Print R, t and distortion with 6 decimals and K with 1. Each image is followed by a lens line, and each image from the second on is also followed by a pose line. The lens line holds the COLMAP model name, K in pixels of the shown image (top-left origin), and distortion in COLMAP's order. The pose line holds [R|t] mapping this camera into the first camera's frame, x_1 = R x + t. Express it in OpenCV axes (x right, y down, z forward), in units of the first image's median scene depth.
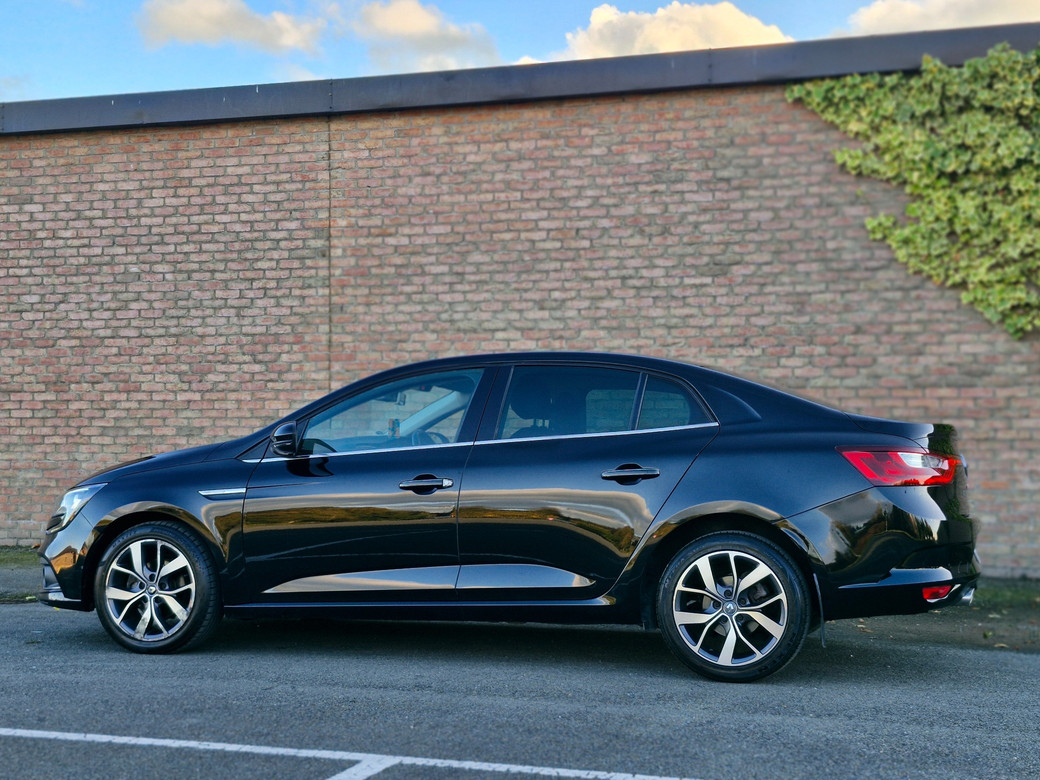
lens RADIAL K [[1460.9, 0, 503.6], [0, 1460.9, 408.9], [0, 0, 1]] dist [0.184039, -0.404703]
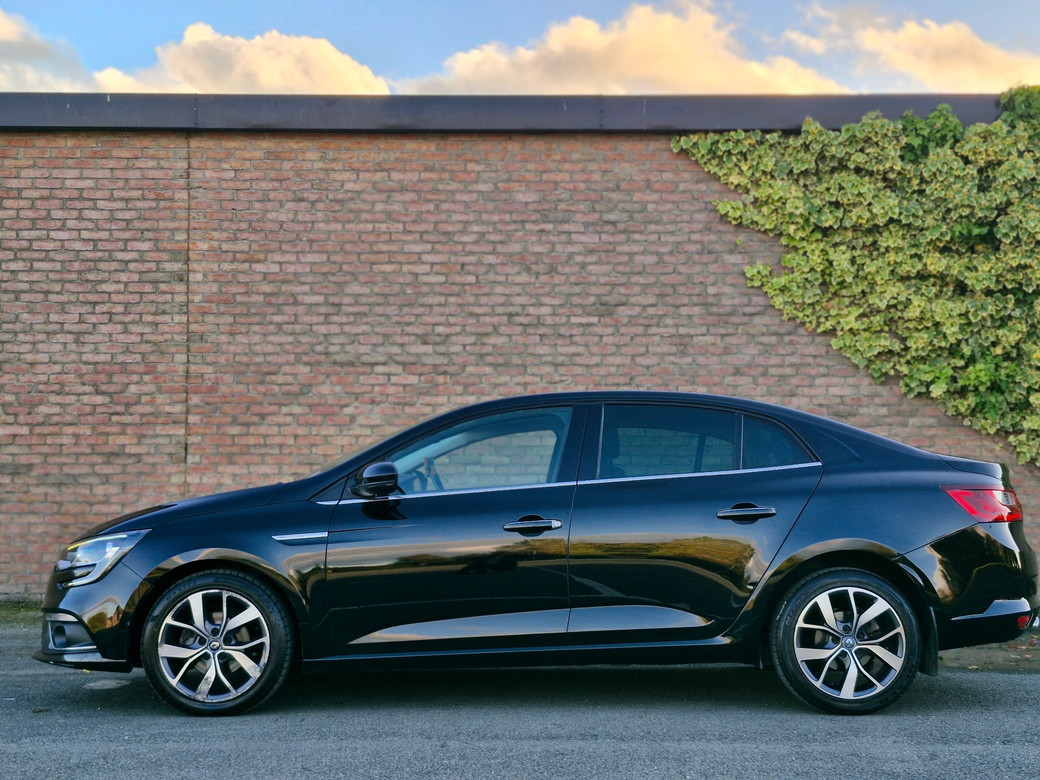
lens RADIAL K [[1464.9, 0, 514.1], [0, 1464.9, 408.5], [0, 0, 1]] dist [0.183709, -0.429610]
pose [[0.952838, 0.010659, 0.303293, -0.221810], [-0.003872, 0.999729, -0.022971, -0.002241], [-0.303455, 0.020714, 0.952621, 0.045750]]
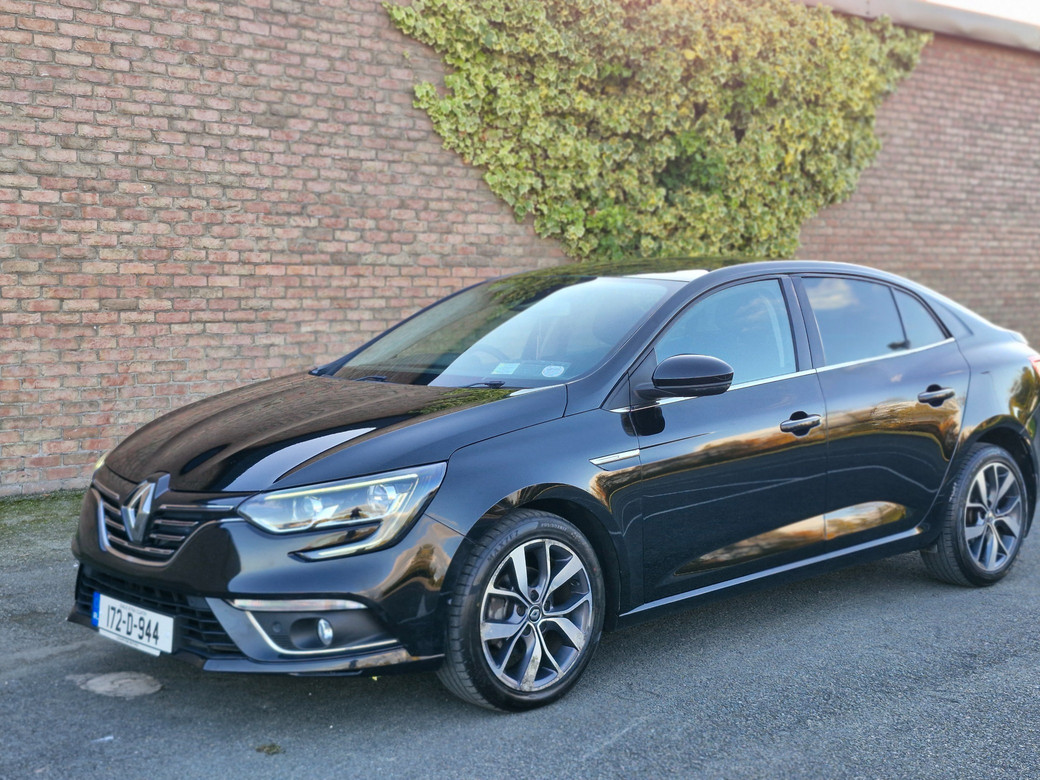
lens RADIAL K [[1450.8, 0, 518.5], [0, 1450.8, 402.8], [0, 0, 1]] dist [0.184434, -0.389986]
pose [[0.496205, -0.078673, 0.864633, -0.520296], [-0.026018, 0.994091, 0.105384, -0.026309], [-0.867815, -0.074788, 0.491227, 0.450761]]
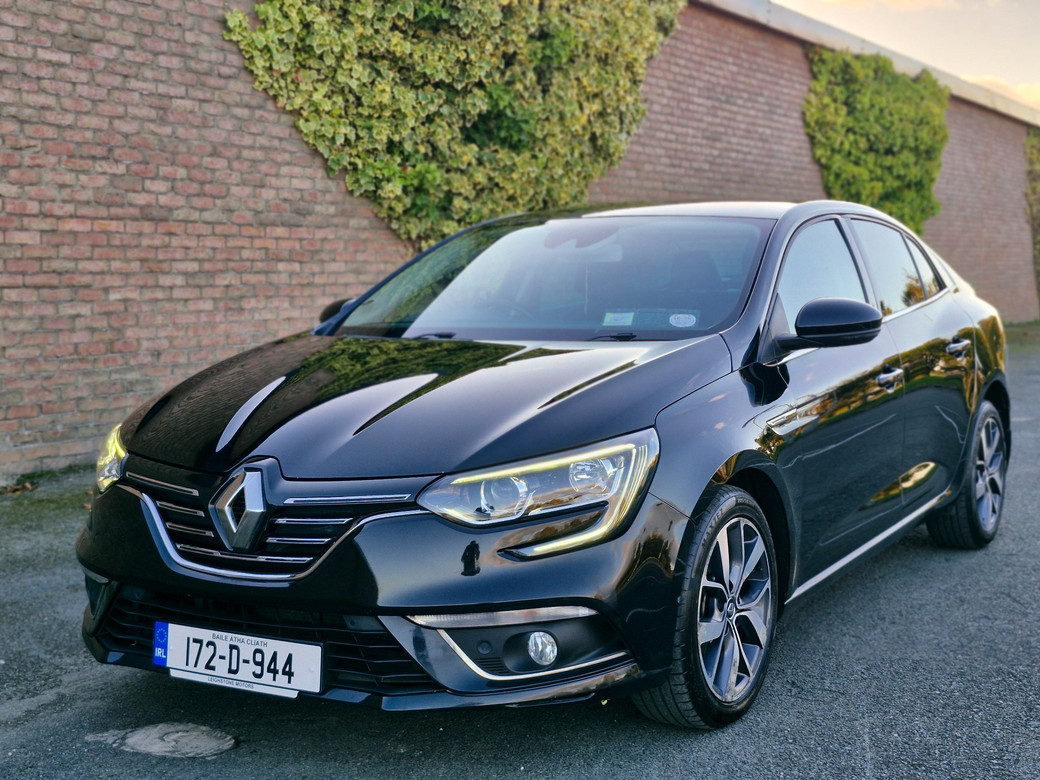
lens RADIAL K [[1464.7, 0, 536.3], [0, 1464.7, 402.6], [0, 0, 1]] dist [0.178852, -0.357418]
pose [[0.217891, -0.097065, 0.971134, -0.507536], [-0.026789, 0.994072, 0.105368, -0.006384], [-0.975605, -0.048974, 0.213999, 0.622851]]
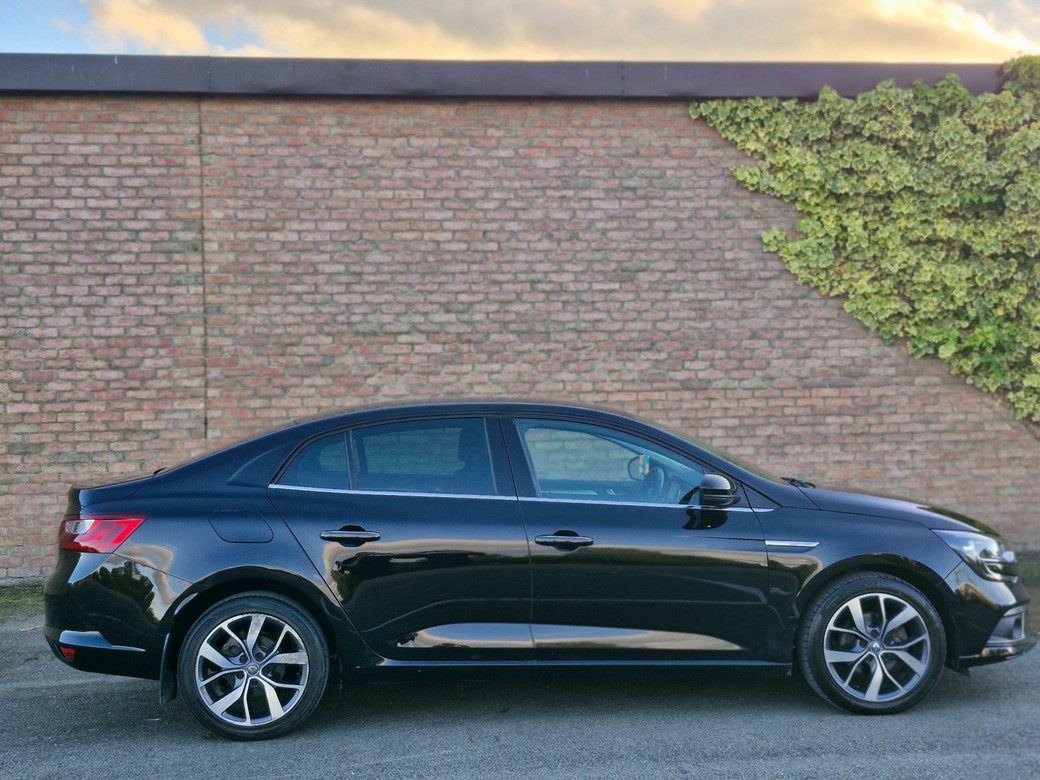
lens RADIAL K [[1468.8, 0, 520.7], [0, 1468.8, 383.9], [0, 0, 1]] dist [0.189631, -0.430712]
pose [[0.903946, -0.024362, 0.426953, -0.360607], [0.012911, 0.999476, 0.029696, -0.050286], [-0.427452, -0.021331, 0.903786, 0.095525]]
